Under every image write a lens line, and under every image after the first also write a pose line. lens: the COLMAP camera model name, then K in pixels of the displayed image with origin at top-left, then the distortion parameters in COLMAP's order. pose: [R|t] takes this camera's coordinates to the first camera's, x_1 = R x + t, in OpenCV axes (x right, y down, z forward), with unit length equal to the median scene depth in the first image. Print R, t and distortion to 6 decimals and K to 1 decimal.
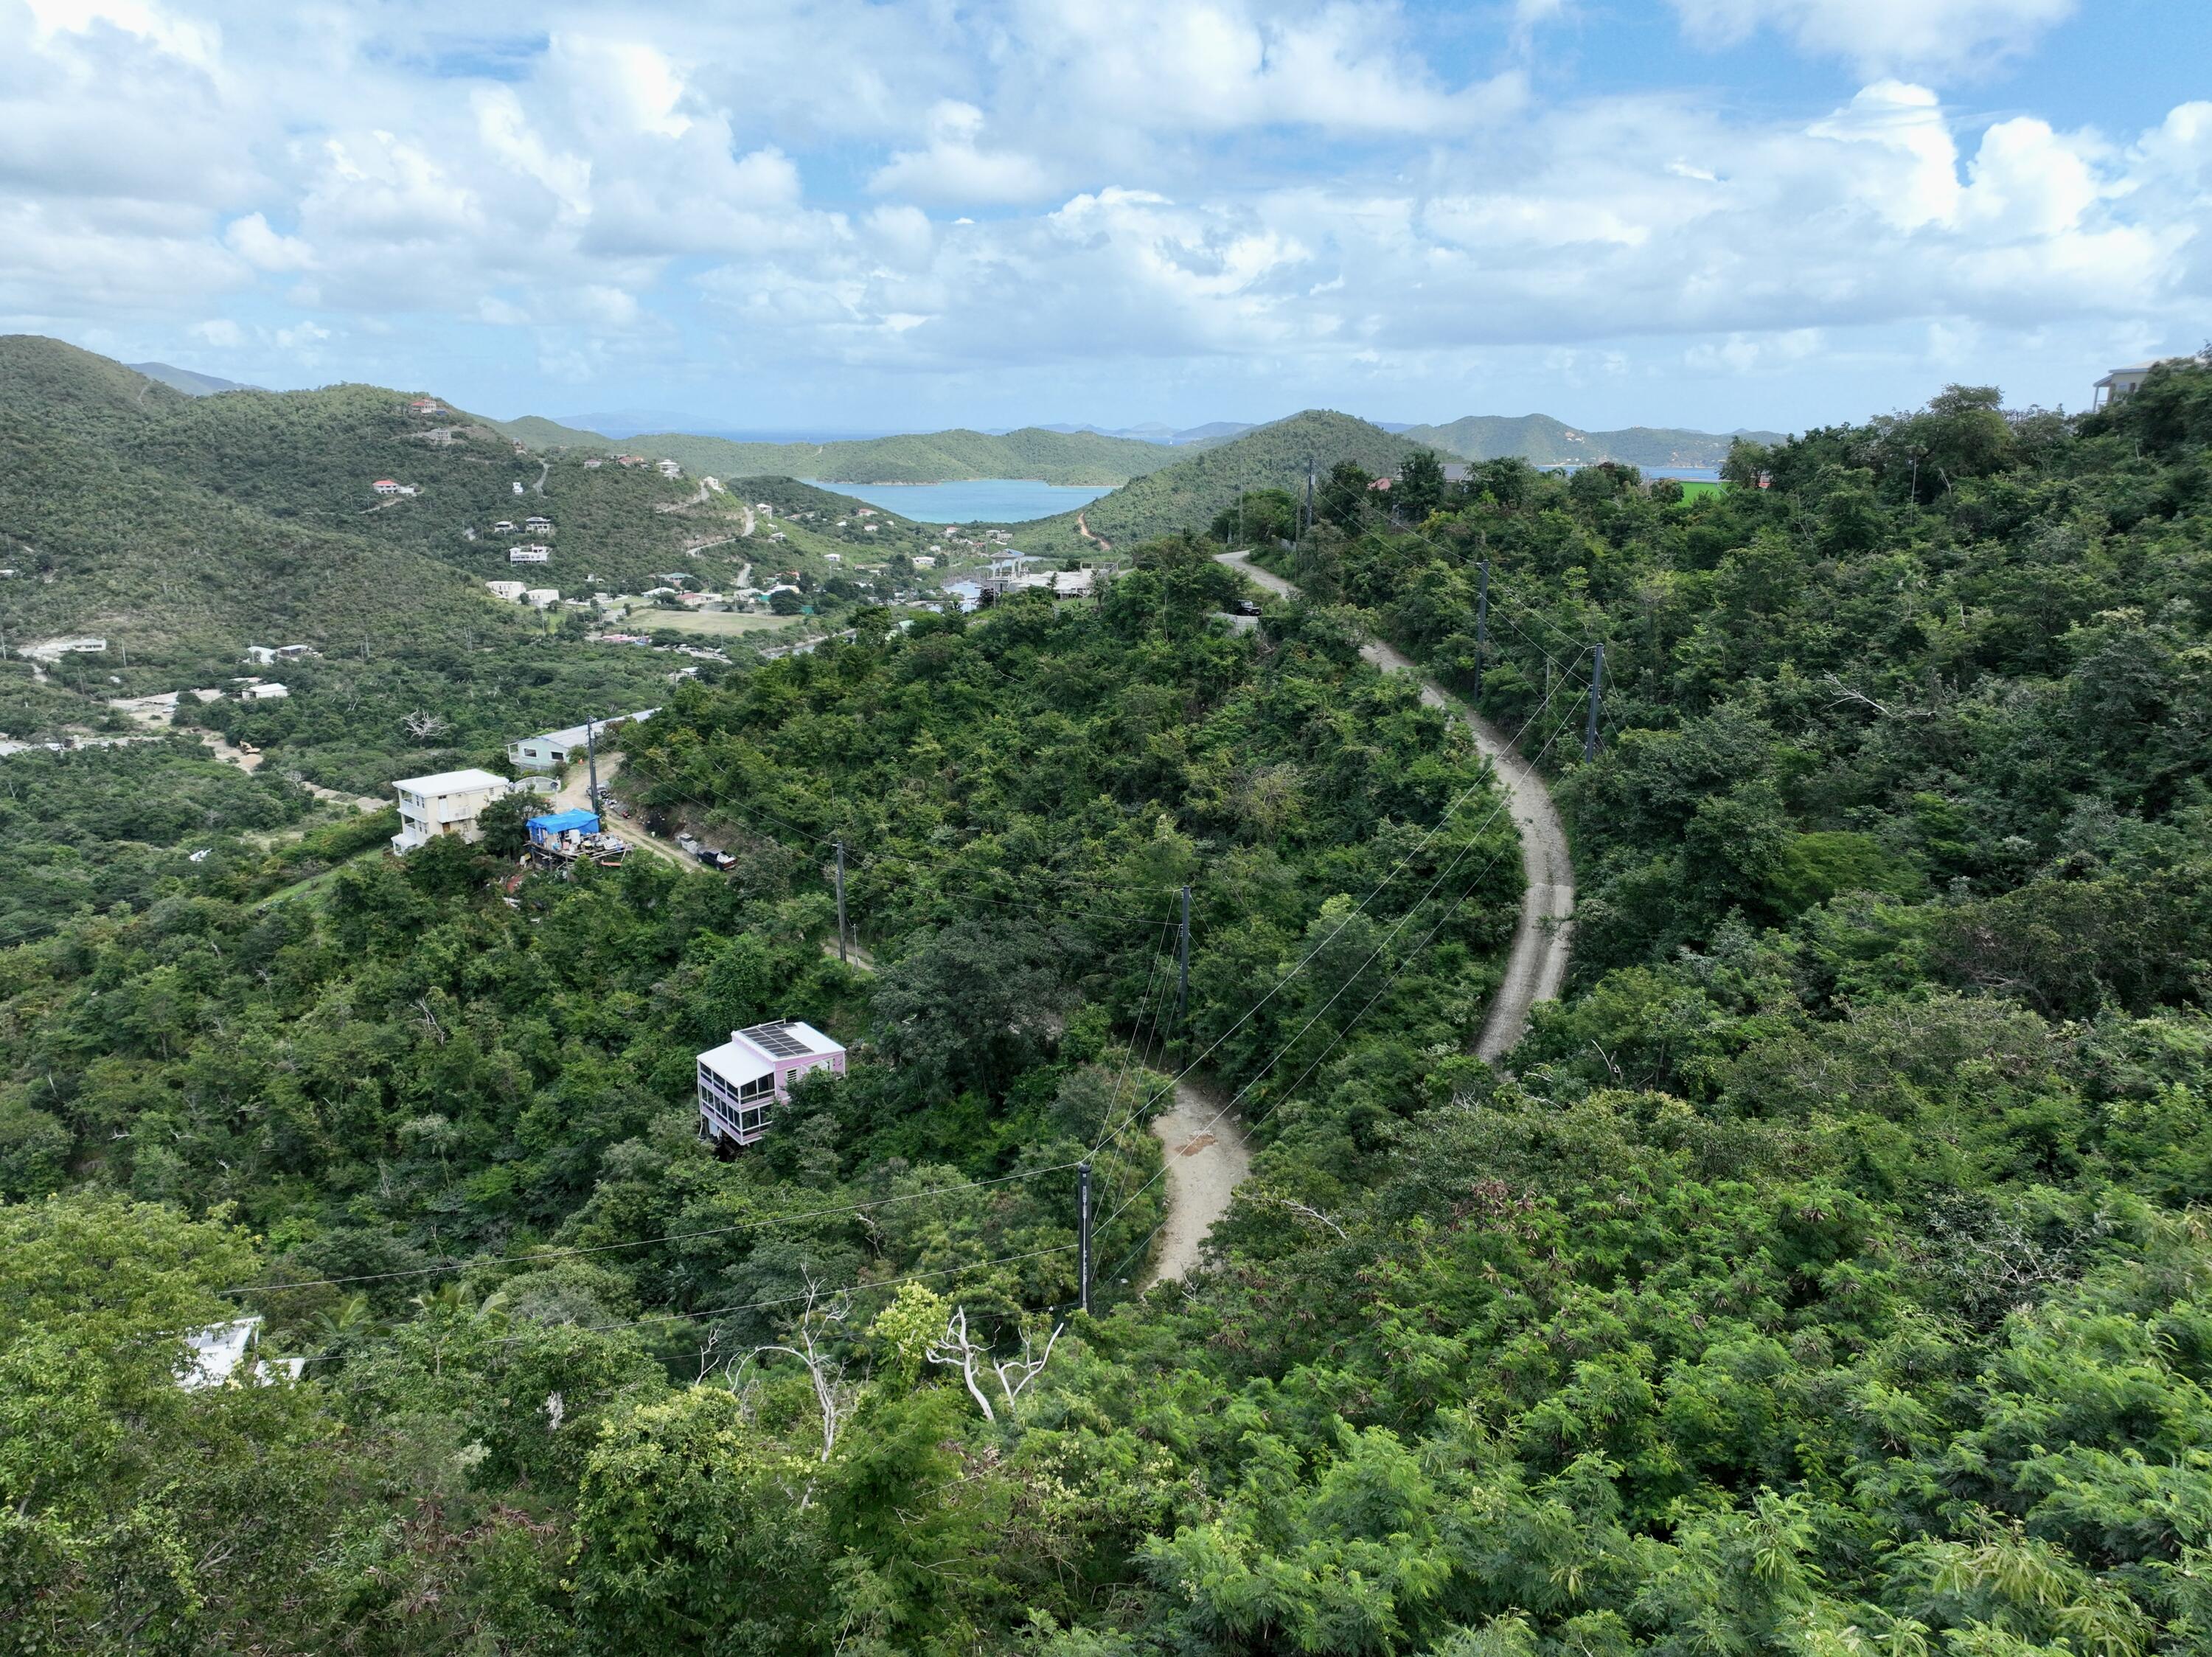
lens RADIAL K [[1547.6, 0, 1110.9], [0, 1547.6, 830.8], [0, 0, 1]] dist [0.001961, 0.015371]
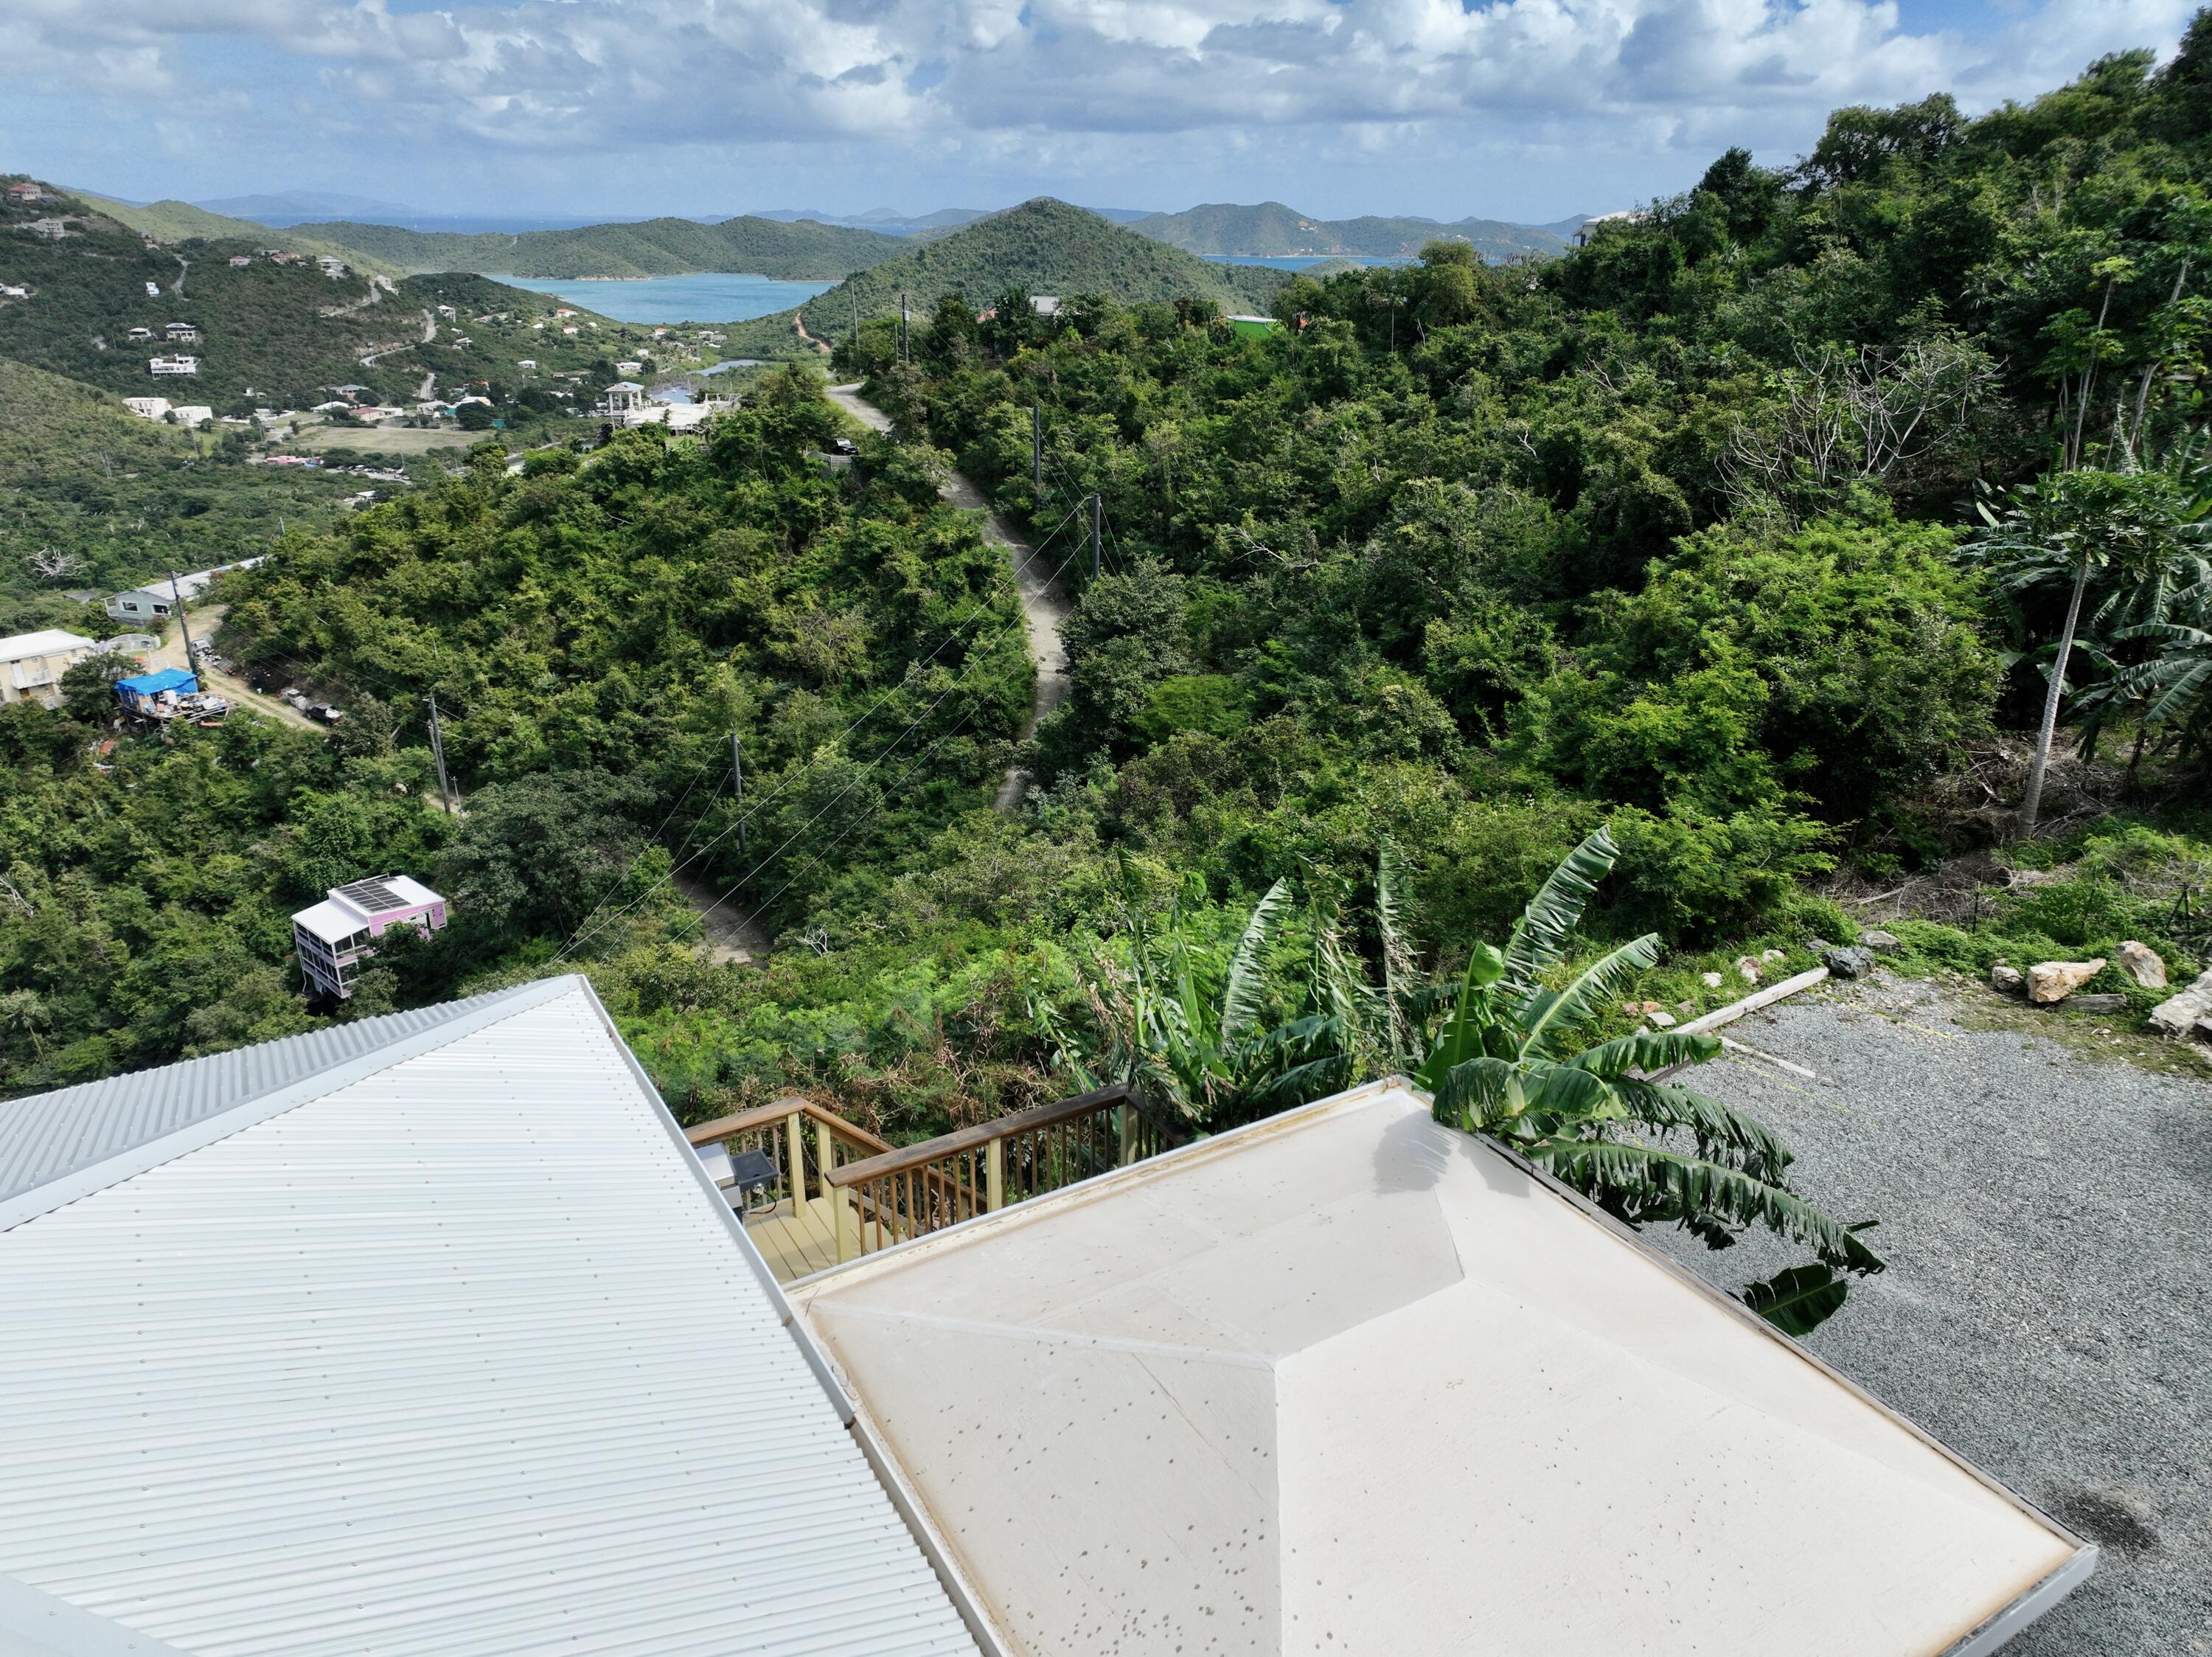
lens RADIAL K [[1547.6, 0, 1105.8], [0, 1547.6, 834.1], [0, 0, 1]] dist [0.001961, 0.015371]
pose [[0.987430, -0.057718, 0.147144, 0.091900], [0.038798, 0.990969, 0.128354, -0.014371], [-0.153224, -0.121032, 0.980752, -0.061624]]
